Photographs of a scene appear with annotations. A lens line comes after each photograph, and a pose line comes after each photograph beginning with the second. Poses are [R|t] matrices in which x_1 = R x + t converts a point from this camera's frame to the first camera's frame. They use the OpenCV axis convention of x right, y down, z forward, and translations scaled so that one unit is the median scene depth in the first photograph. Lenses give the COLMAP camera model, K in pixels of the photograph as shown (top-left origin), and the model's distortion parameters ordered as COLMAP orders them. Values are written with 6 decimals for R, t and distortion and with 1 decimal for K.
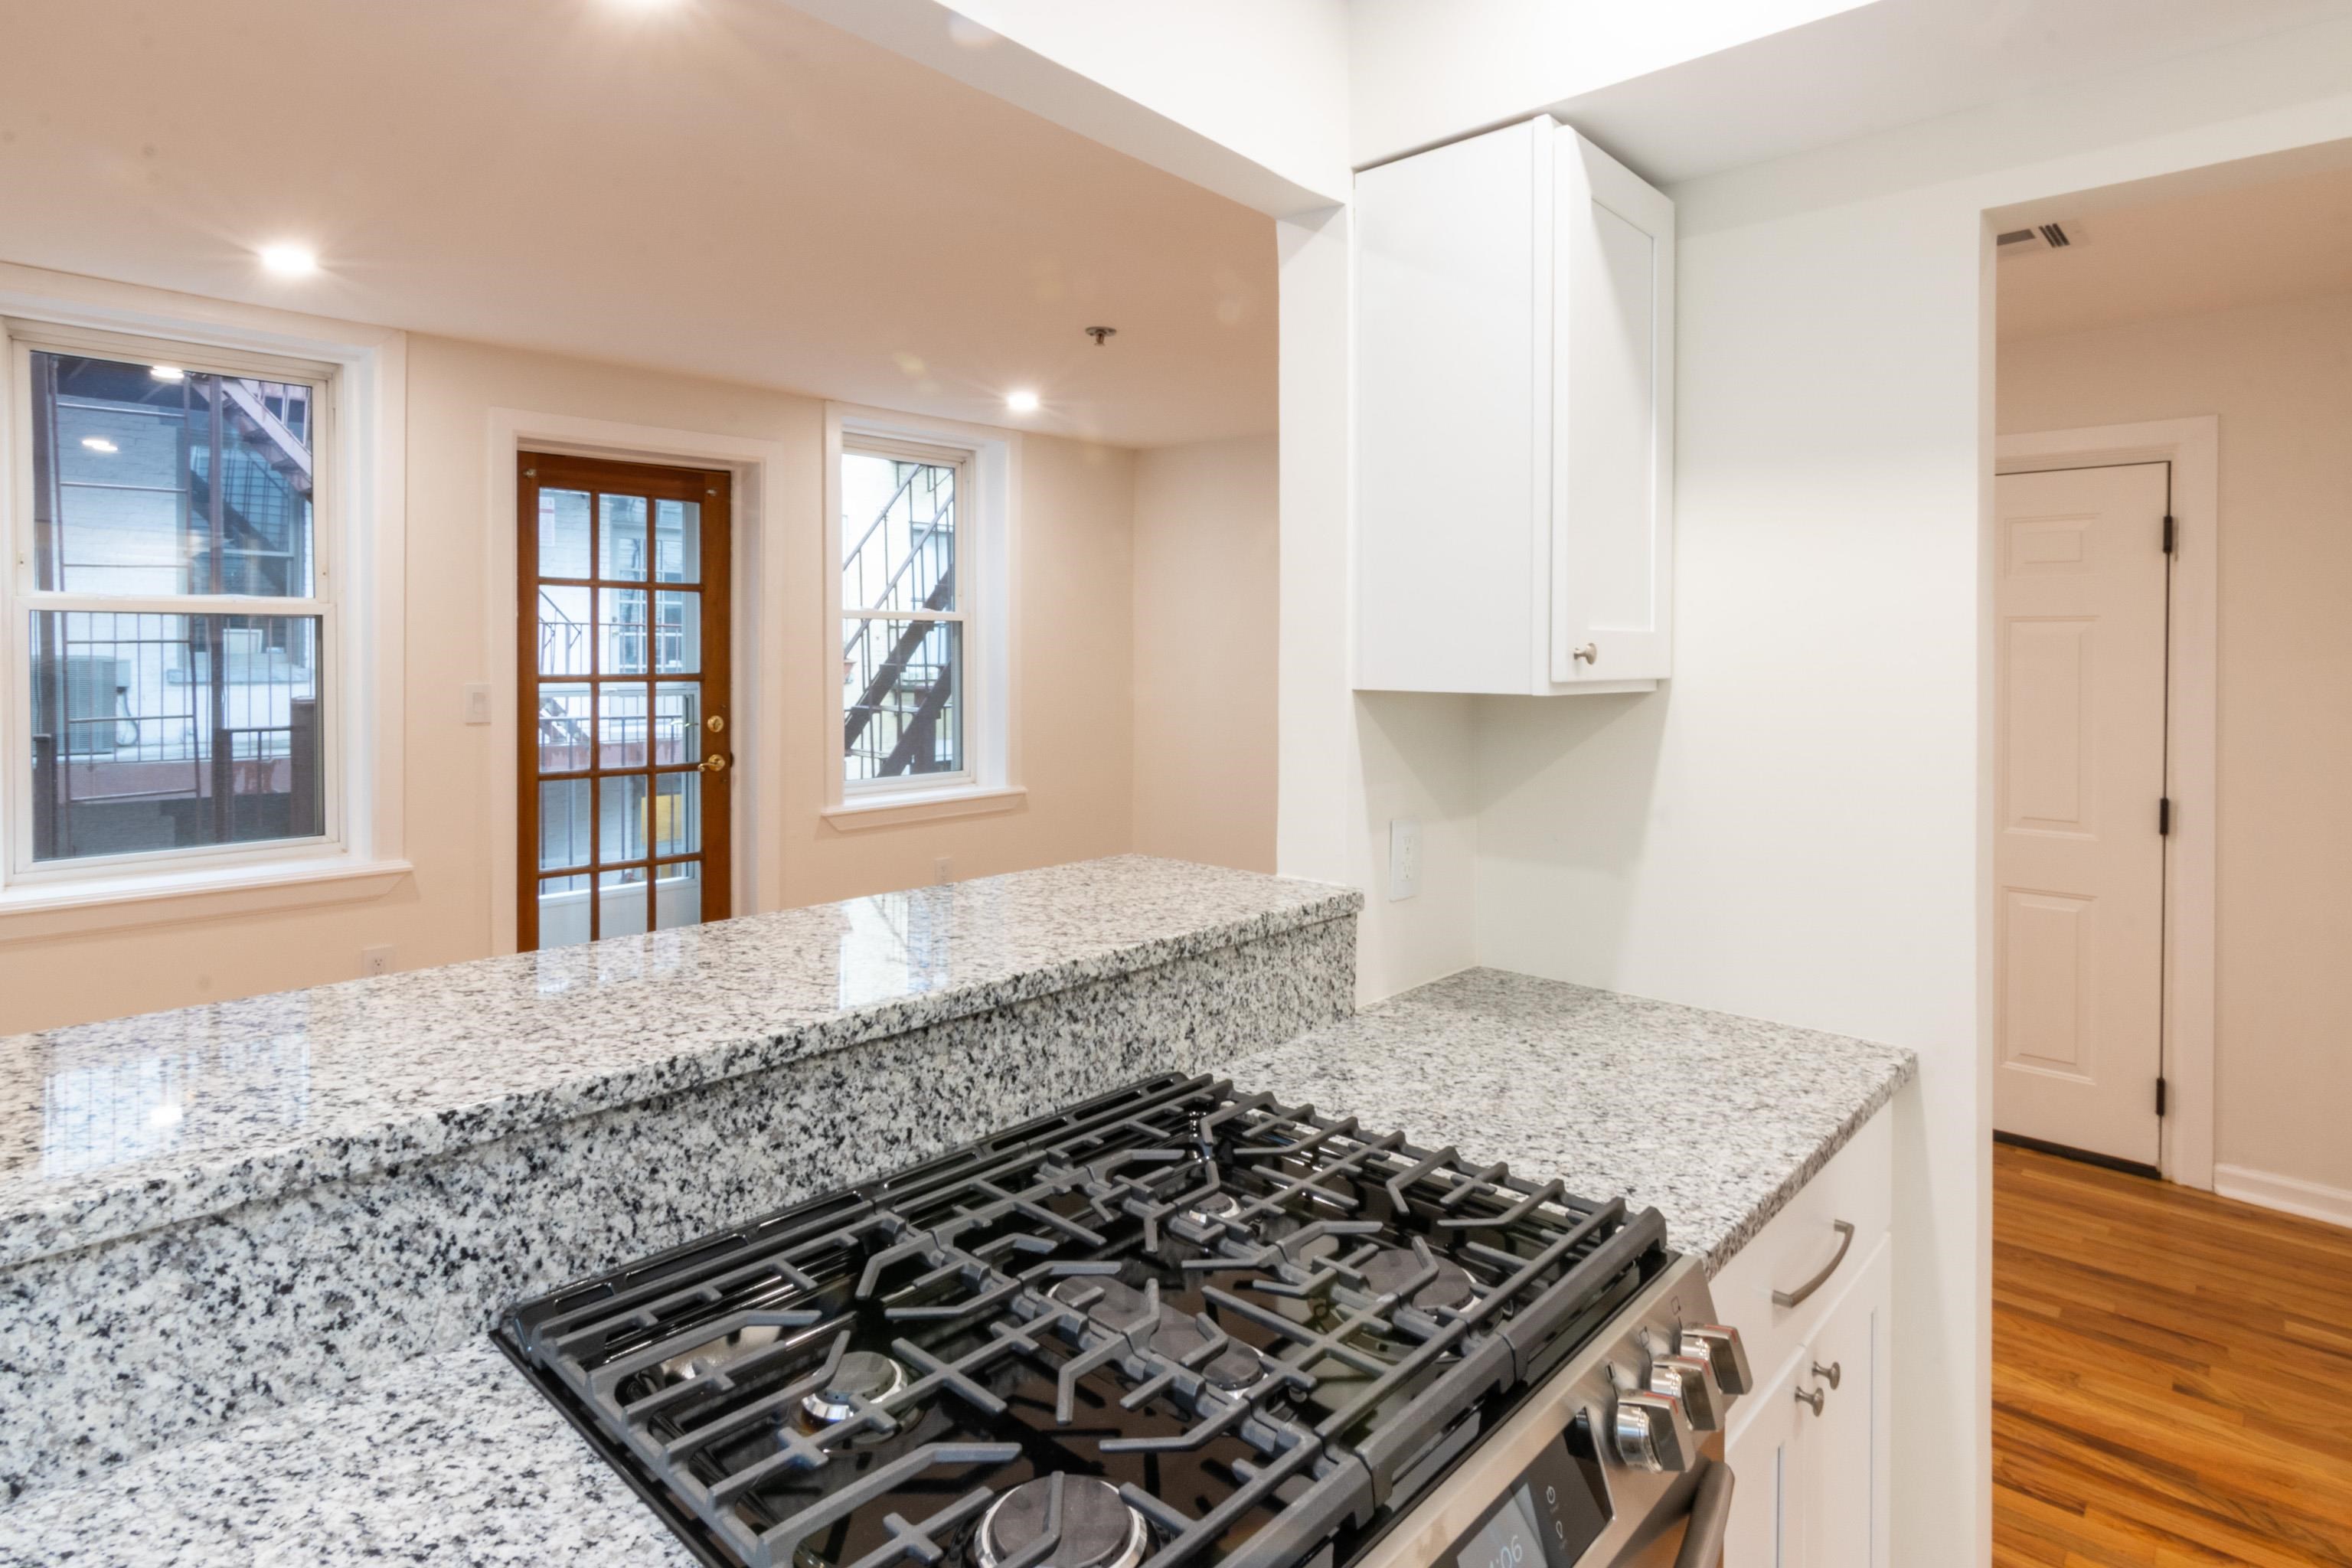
lens RADIAL K [[1181.8, 0, 1189.2], [0, 1181.8, 769.0], [0, 0, 1]] dist [-0.002039, -0.000527]
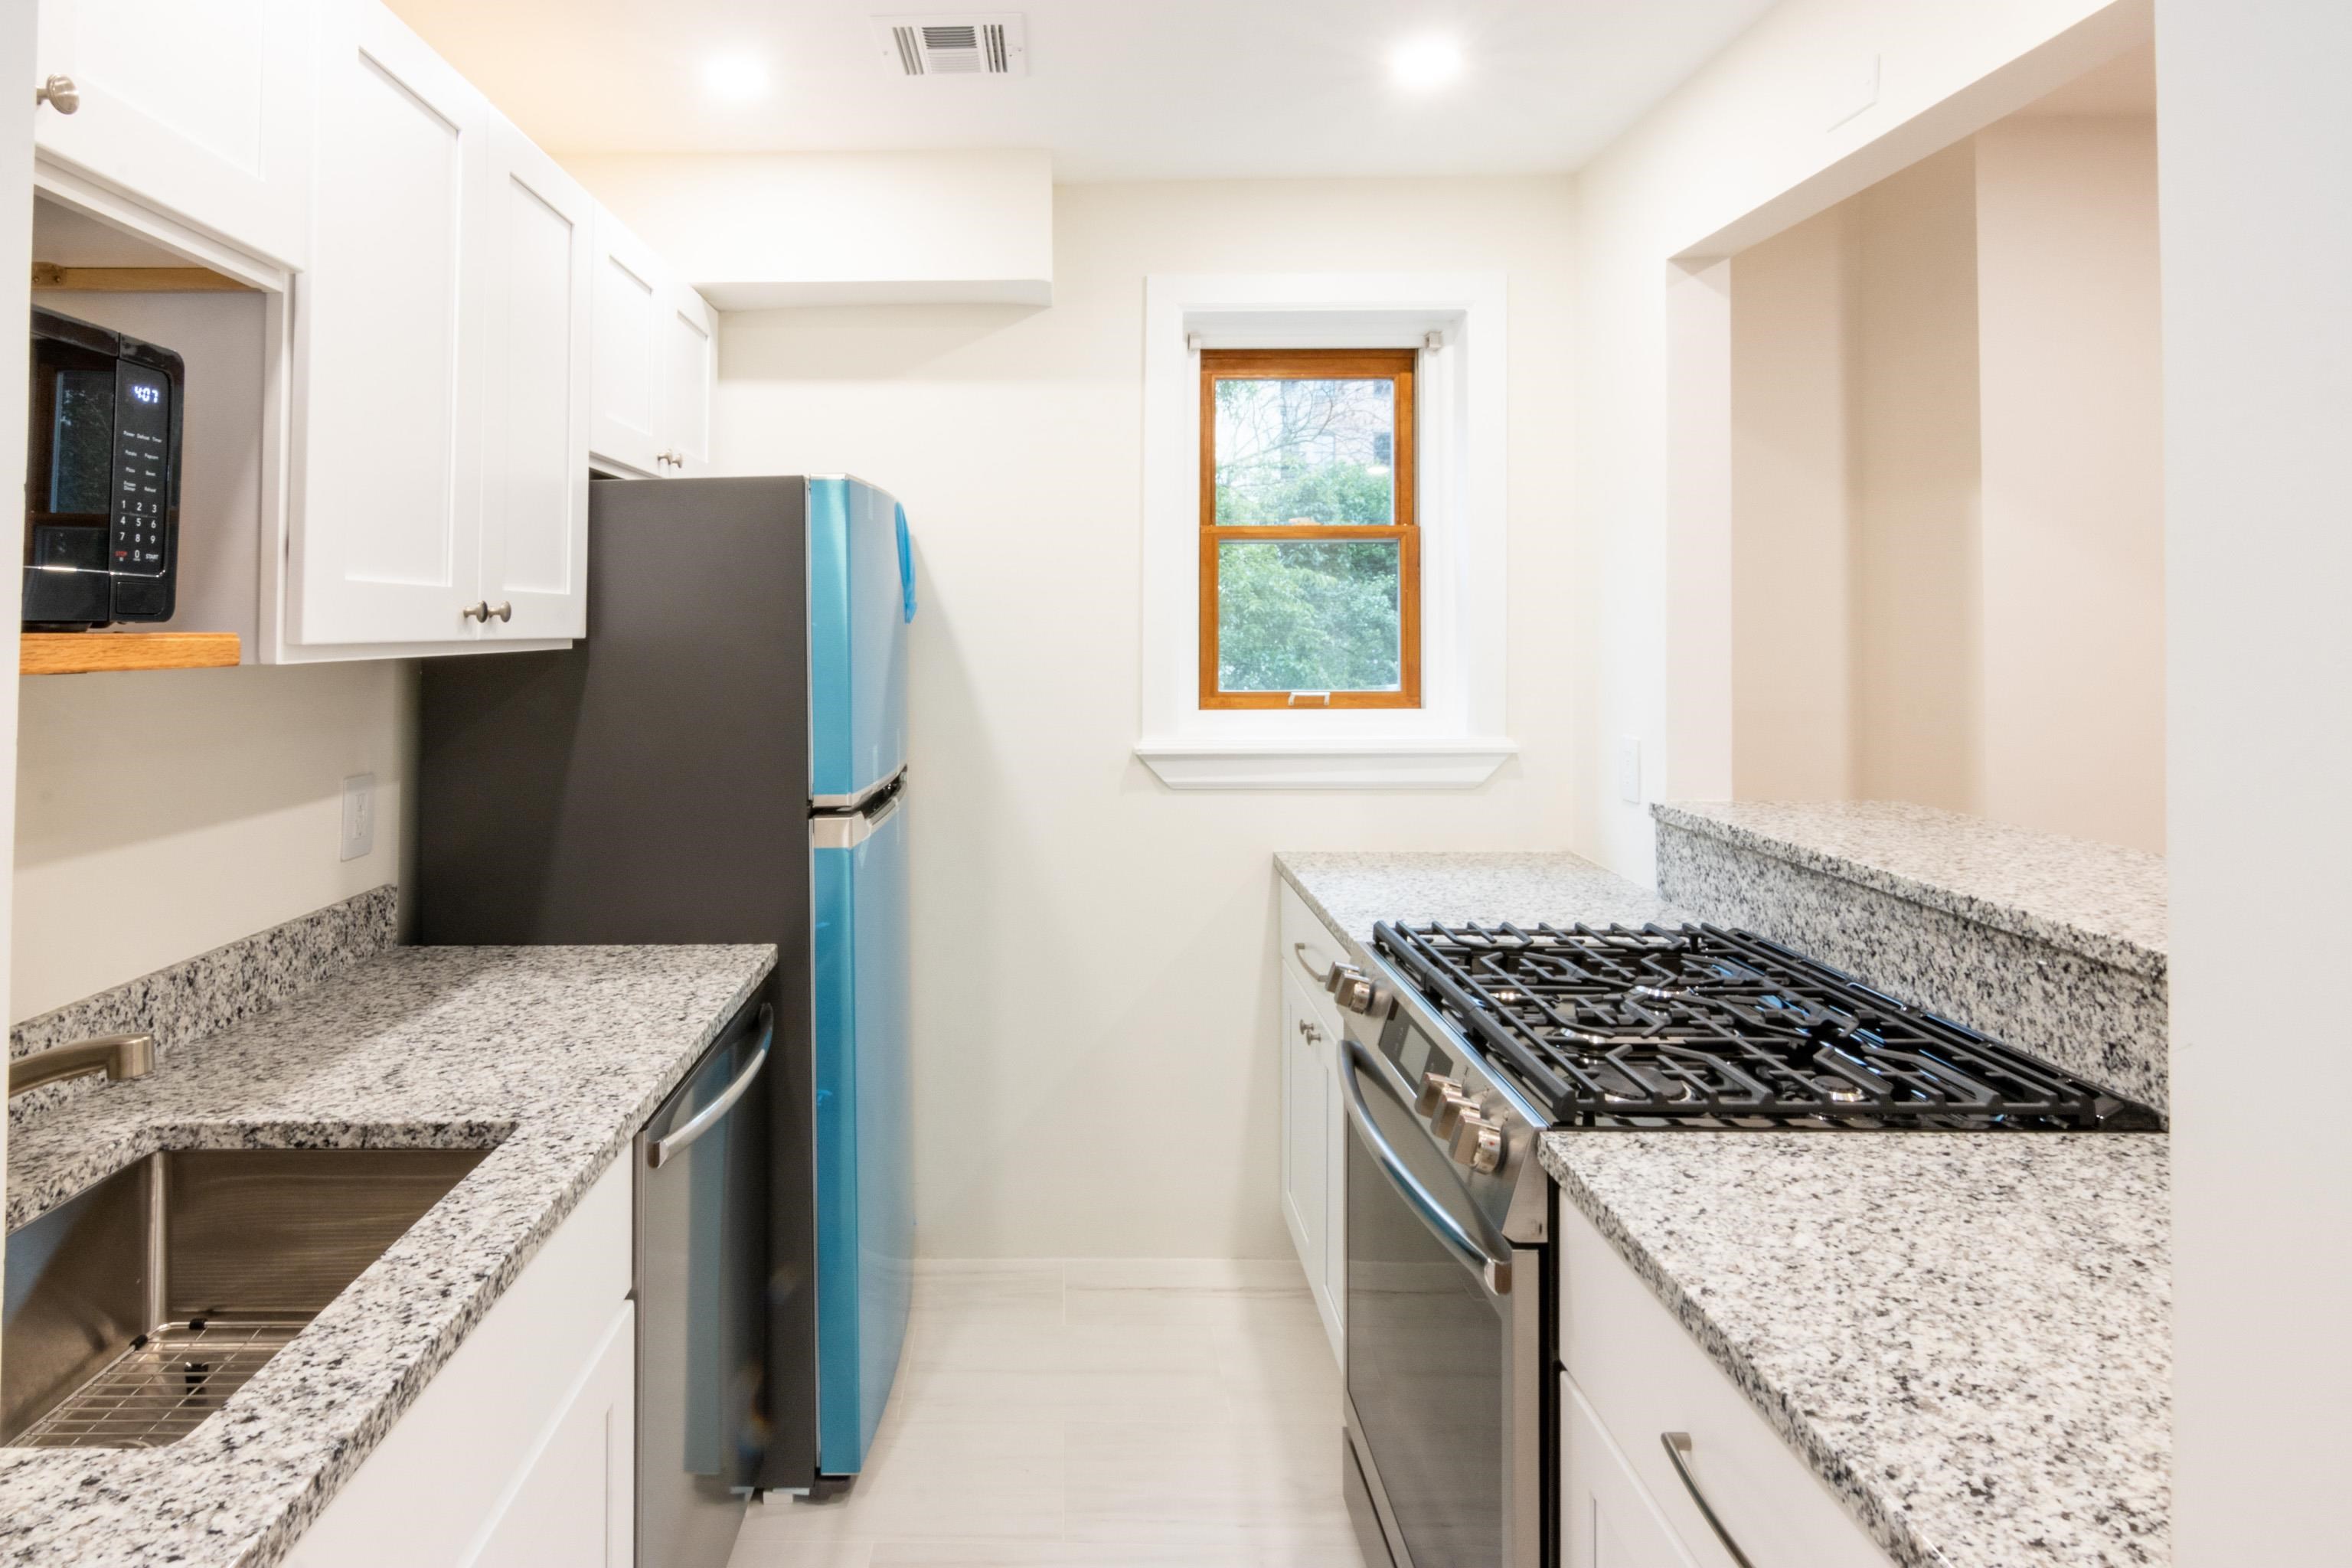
lens RADIAL K [[1181.8, 0, 1189.2], [0, 1181.8, 769.0], [0, 0, 1]] dist [-0.002039, -0.000527]
pose [[-0.661889, 0.089261, -0.744268, 1.285691], [-0.059159, 0.983568, 0.170571, -0.107878], [0.747264, 0.156929, -0.645732, 1.217200]]
